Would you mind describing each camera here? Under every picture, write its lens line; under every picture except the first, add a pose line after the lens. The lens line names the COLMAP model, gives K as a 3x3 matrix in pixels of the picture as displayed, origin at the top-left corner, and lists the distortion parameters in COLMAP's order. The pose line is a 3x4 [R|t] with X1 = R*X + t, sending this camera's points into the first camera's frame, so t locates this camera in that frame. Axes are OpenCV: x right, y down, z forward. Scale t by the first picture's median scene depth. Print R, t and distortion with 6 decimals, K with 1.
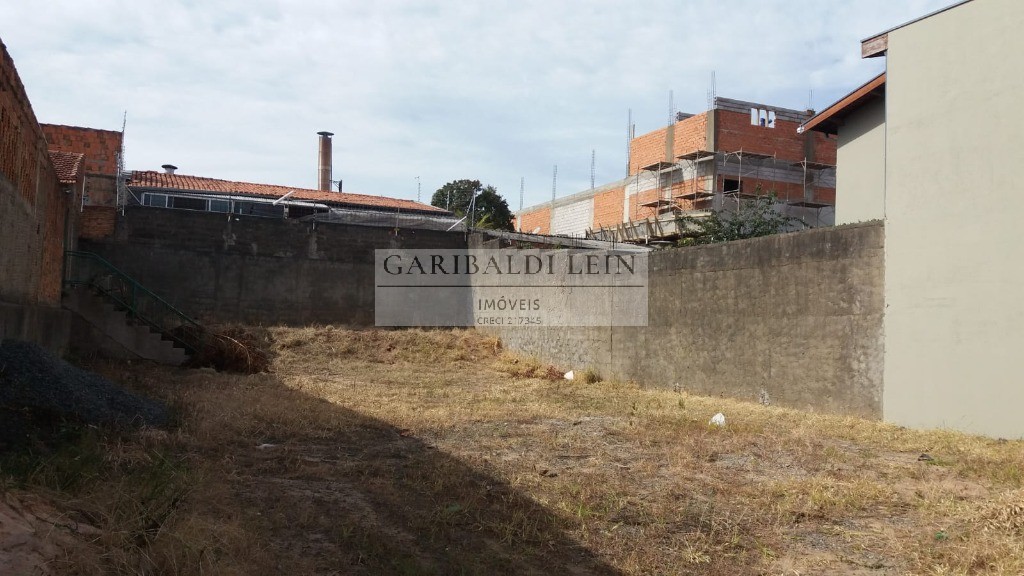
lens RADIAL K [[853.5, 0, 511.9], [0, 853.5, 294.8], [0, 0, 1]] dist [0.064999, -0.051283]
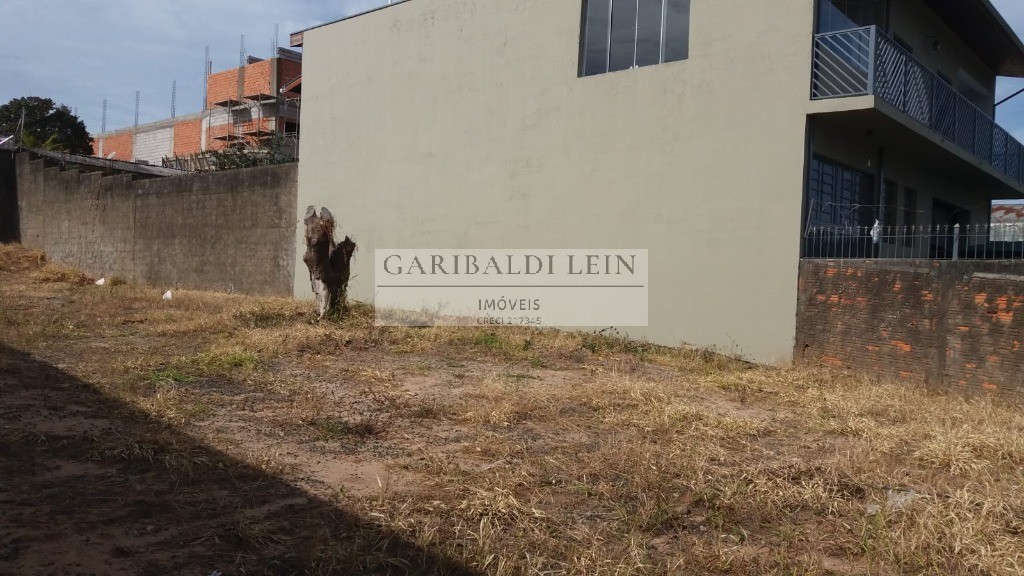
lens RADIAL K [[824.5, 0, 519.8], [0, 824.5, 291.3], [0, 0, 1]] dist [-0.006569, -0.032121]
pose [[0.897943, 0.001083, 0.440110, 0.074724], [-0.033564, 0.997253, 0.066026, 0.012563], [-0.438829, -0.074060, 0.895513, -0.209585]]
